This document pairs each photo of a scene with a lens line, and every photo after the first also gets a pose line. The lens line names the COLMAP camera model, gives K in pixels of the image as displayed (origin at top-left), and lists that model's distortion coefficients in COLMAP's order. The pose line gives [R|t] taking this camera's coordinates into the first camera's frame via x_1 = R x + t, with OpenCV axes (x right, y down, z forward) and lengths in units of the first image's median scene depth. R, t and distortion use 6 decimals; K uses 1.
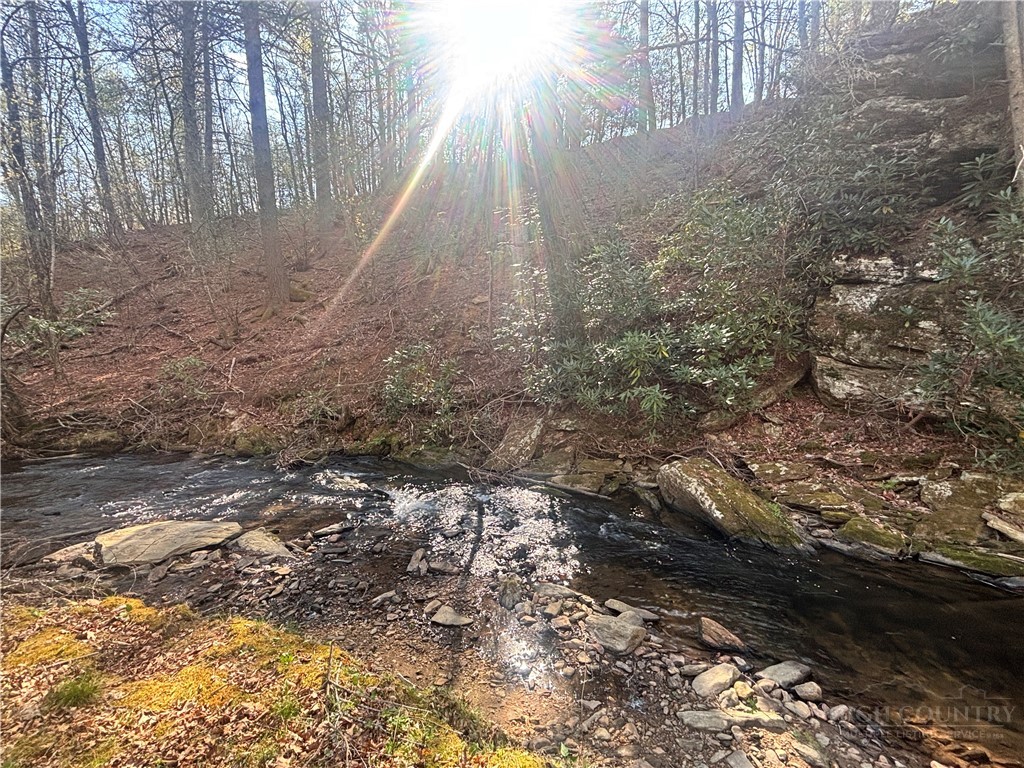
lens RADIAL K [[453.0, 0, 511.2], [0, 453.0, 382.5], [0, 0, 1]] dist [-0.002116, -0.000146]
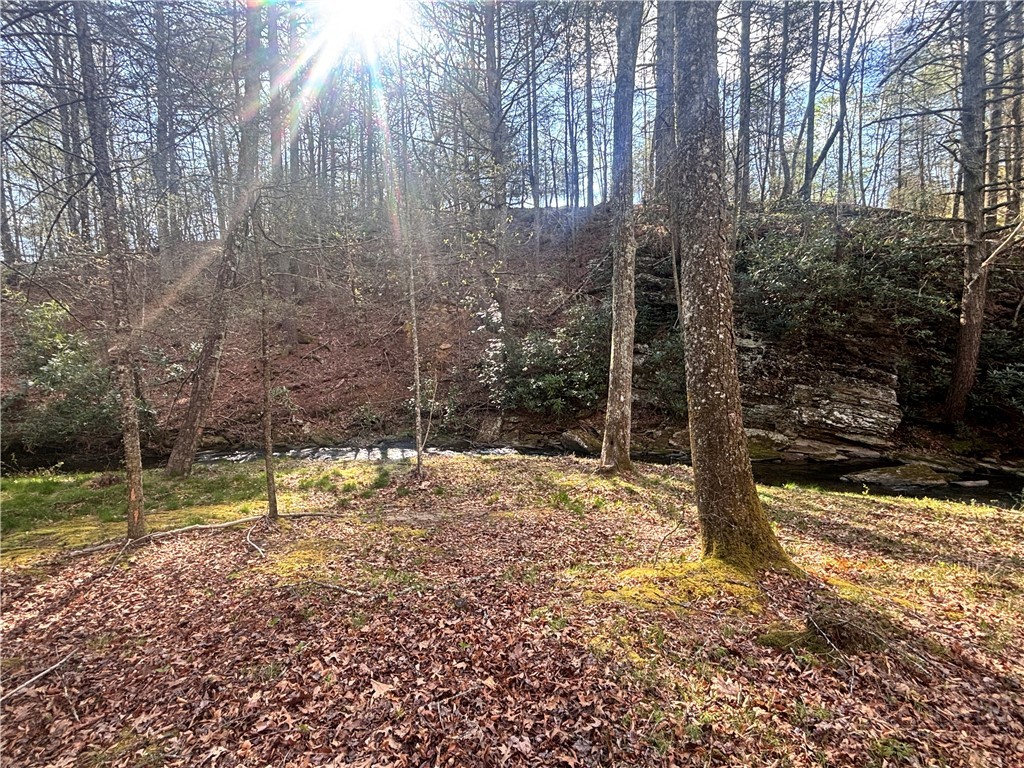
lens RADIAL K [[476.6, 0, 510.3], [0, 476.6, 382.3], [0, 0, 1]] dist [0.001205, 0.000017]
pose [[0.961468, -0.013220, 0.274599, -0.443389], [0.021582, 0.999390, -0.027452, -0.010847], [-0.274069, 0.032320, 0.961167, -0.956505]]
